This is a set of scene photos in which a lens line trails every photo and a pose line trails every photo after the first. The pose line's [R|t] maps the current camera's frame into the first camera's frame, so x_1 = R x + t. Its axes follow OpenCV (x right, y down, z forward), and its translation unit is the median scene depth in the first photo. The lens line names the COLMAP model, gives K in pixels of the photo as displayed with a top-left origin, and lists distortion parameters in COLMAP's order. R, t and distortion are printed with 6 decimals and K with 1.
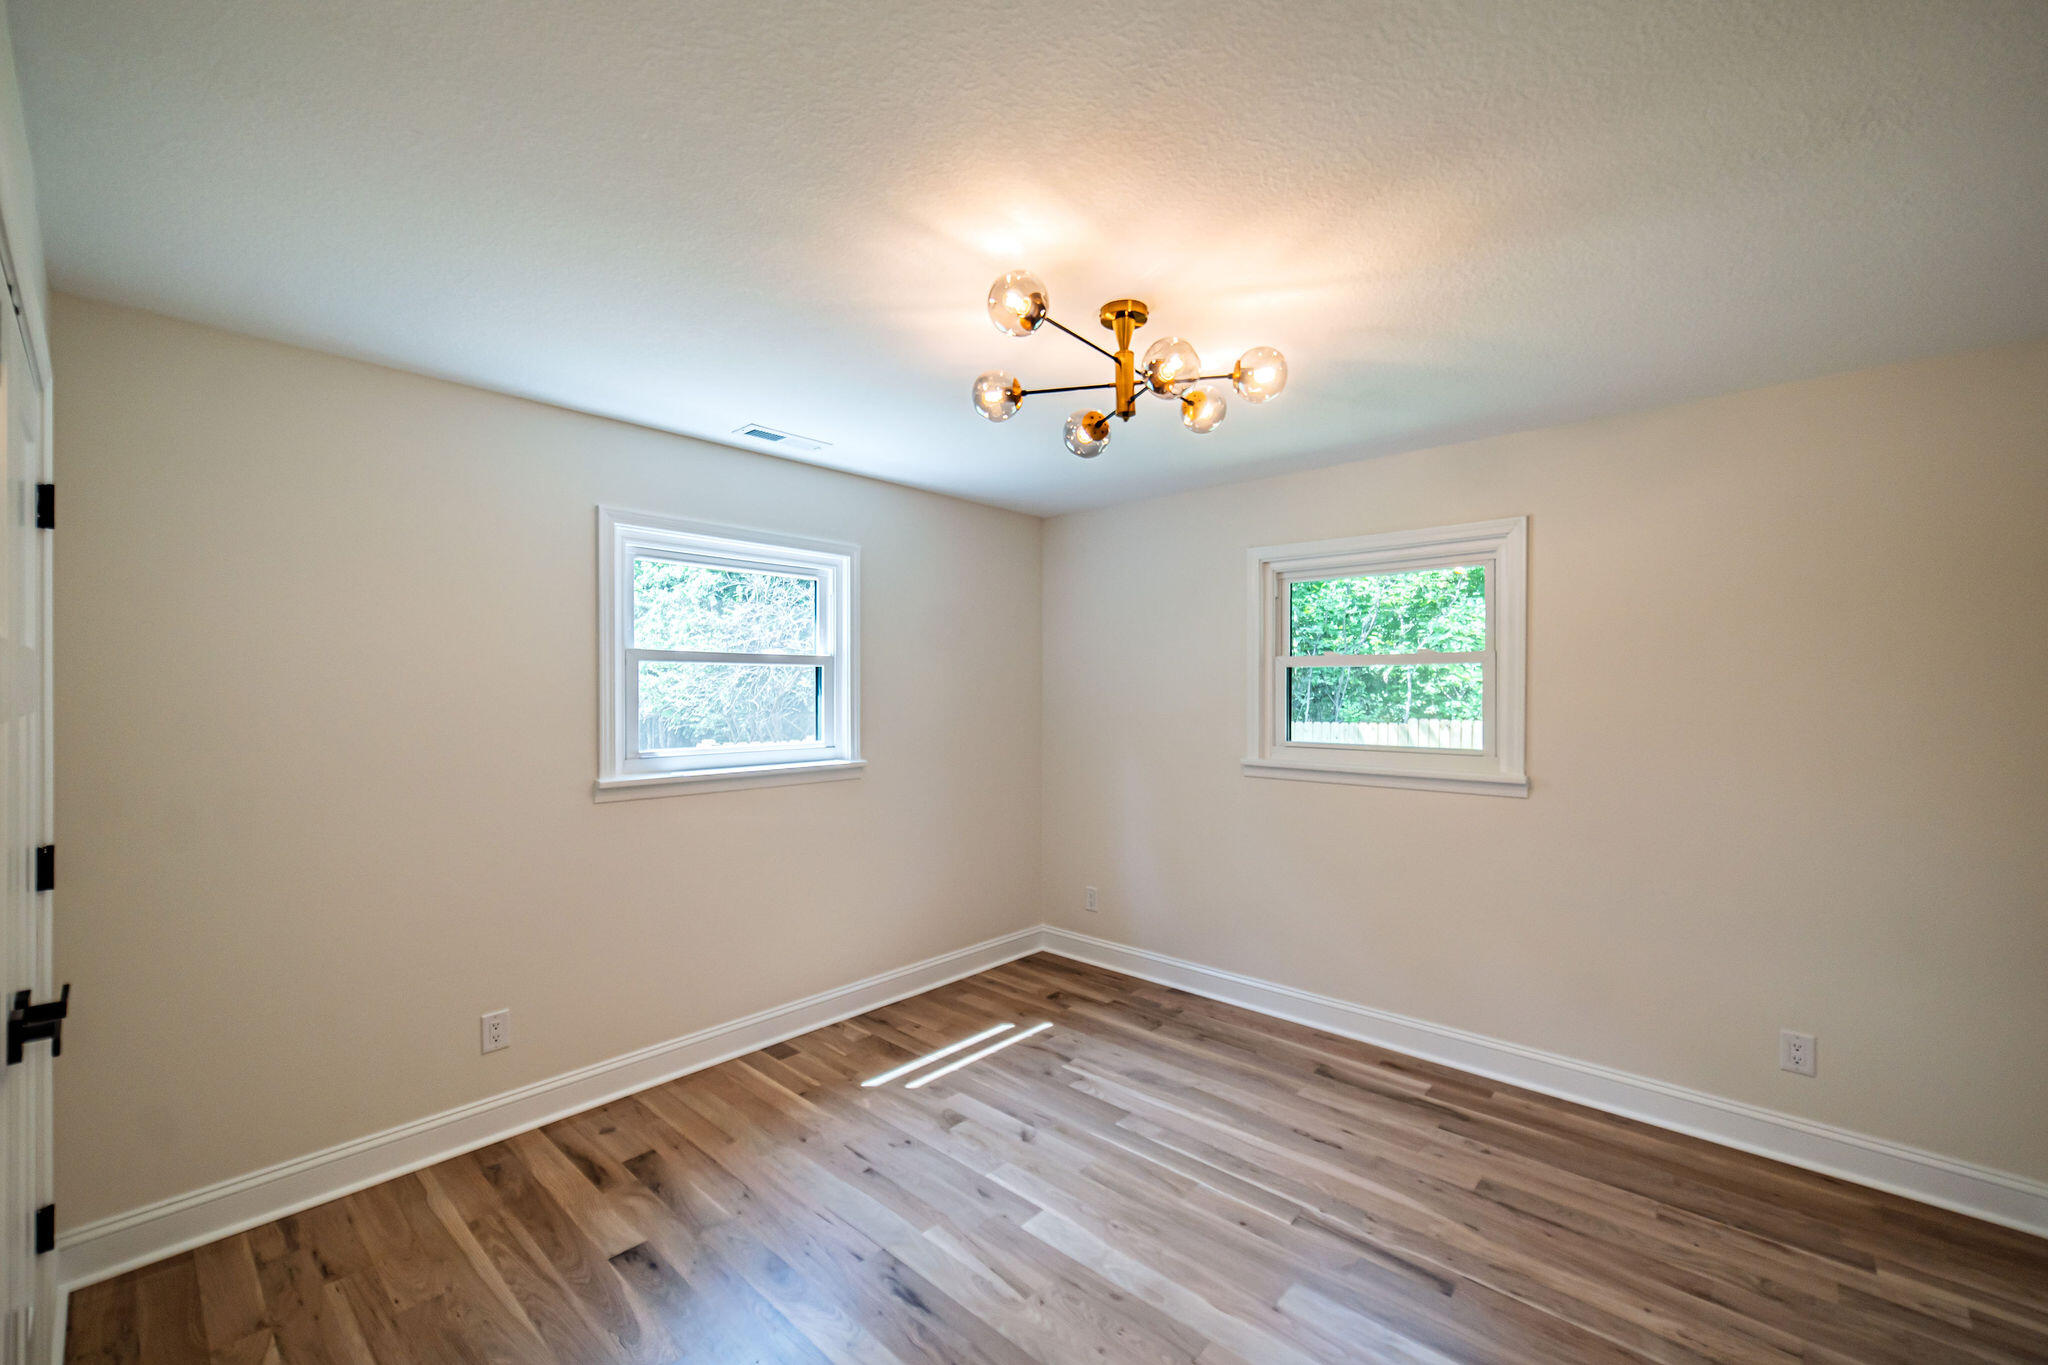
lens RADIAL K [[800.5, 0, 1016.7], [0, 800.5, 659.2], [0, 0, 1]] dist [-0.009141, 0.003170]
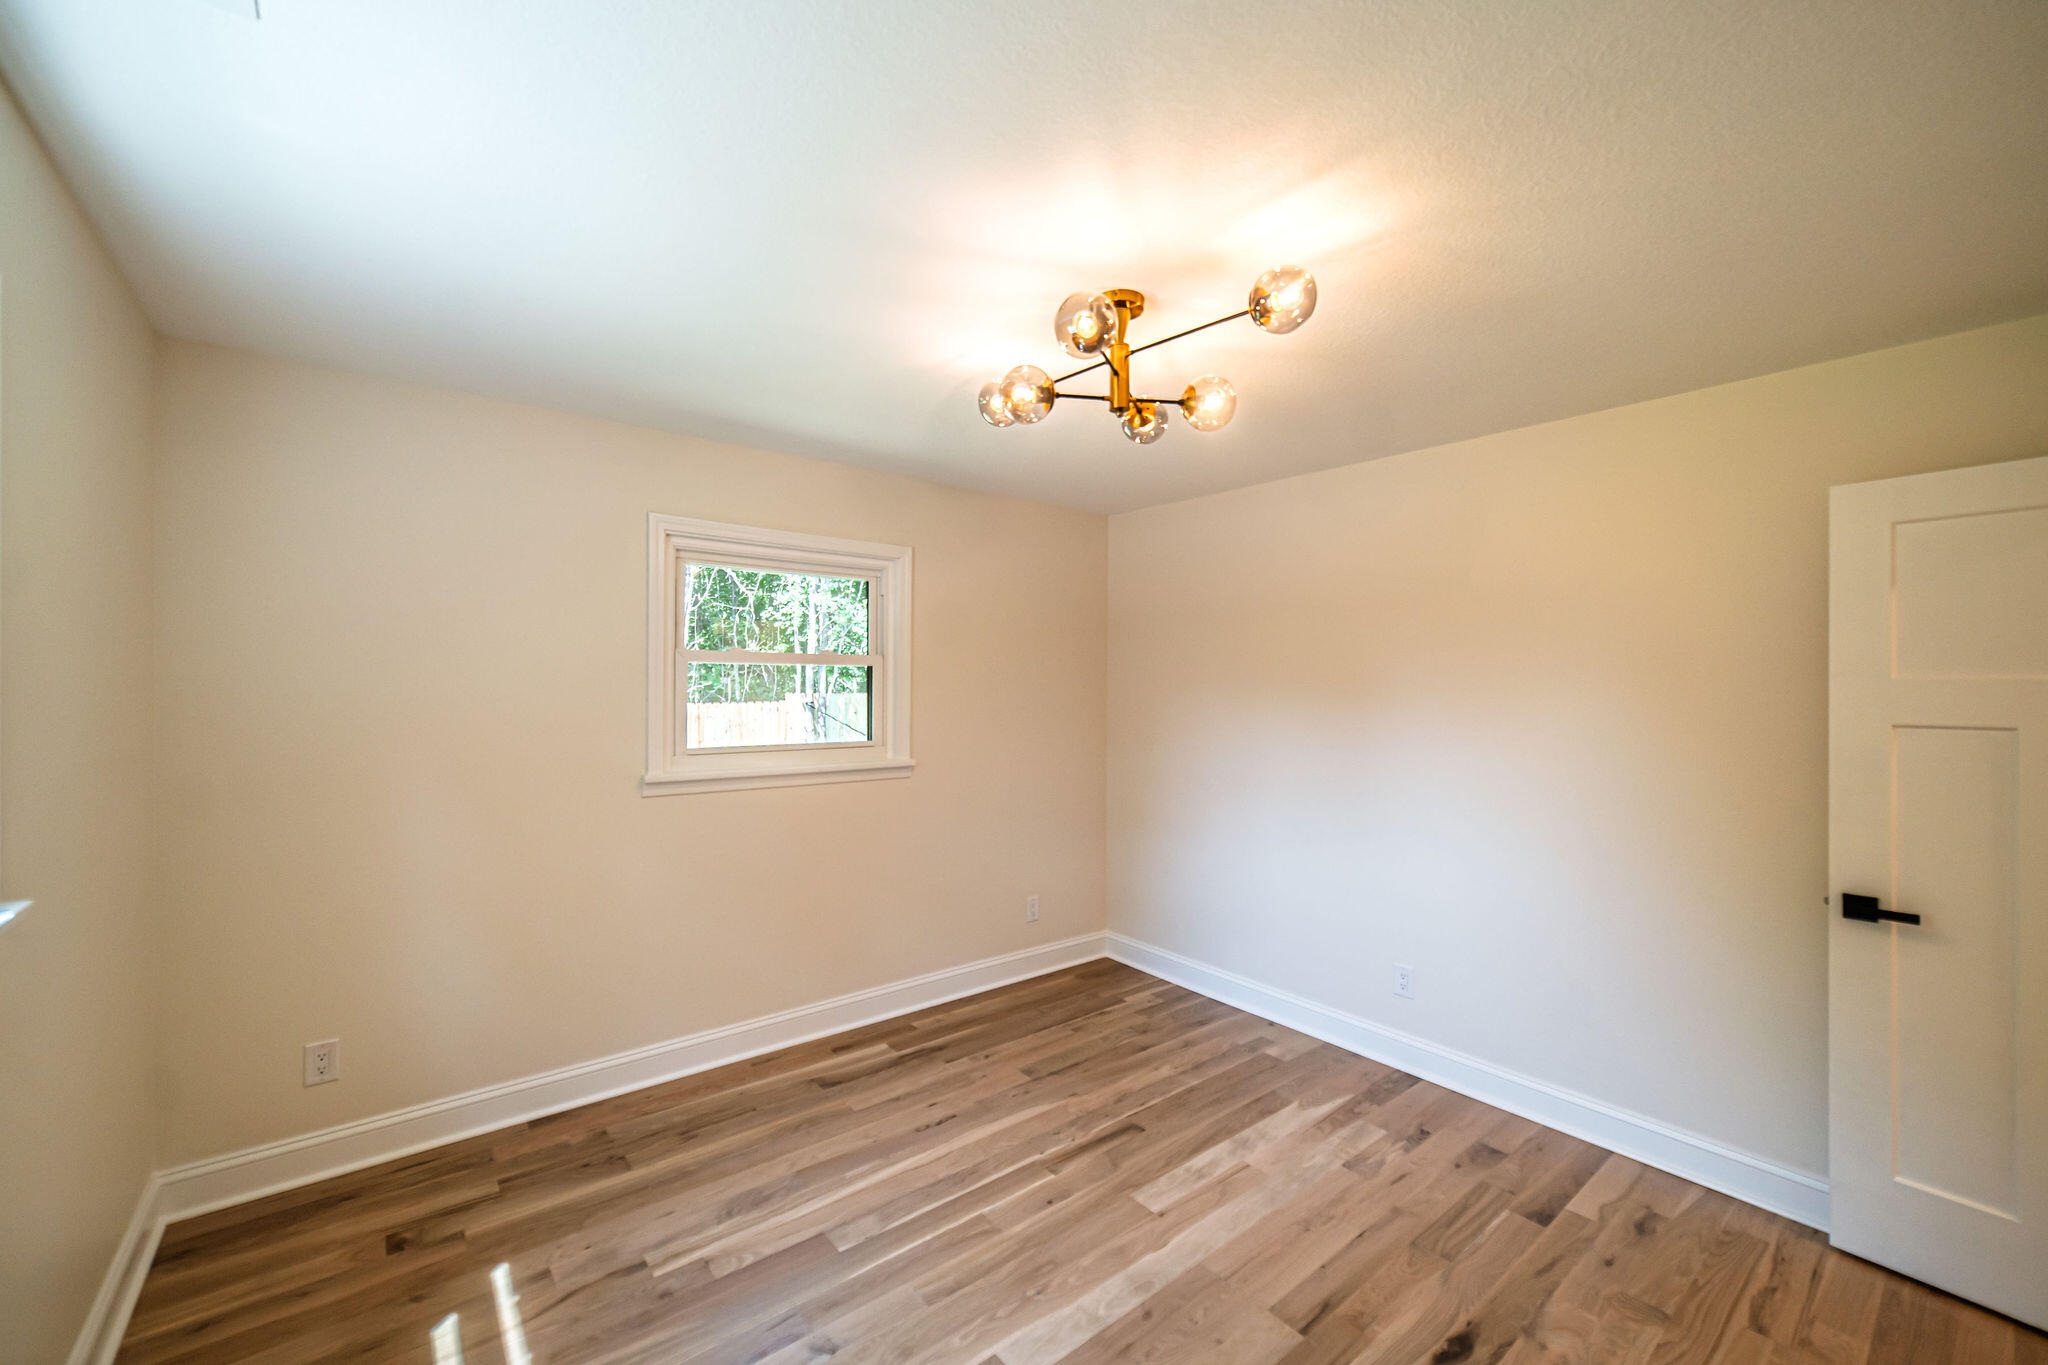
lens RADIAL K [[800.5, 0, 1016.7], [0, 800.5, 659.2], [0, 0, 1]] dist [-0.009141, 0.003170]
pose [[0.168752, 0.029401, 0.985220, -0.611082], [-0.042494, 0.998843, -0.022528, 0.015521], [-0.984742, -0.038064, 0.169806, 0.700249]]
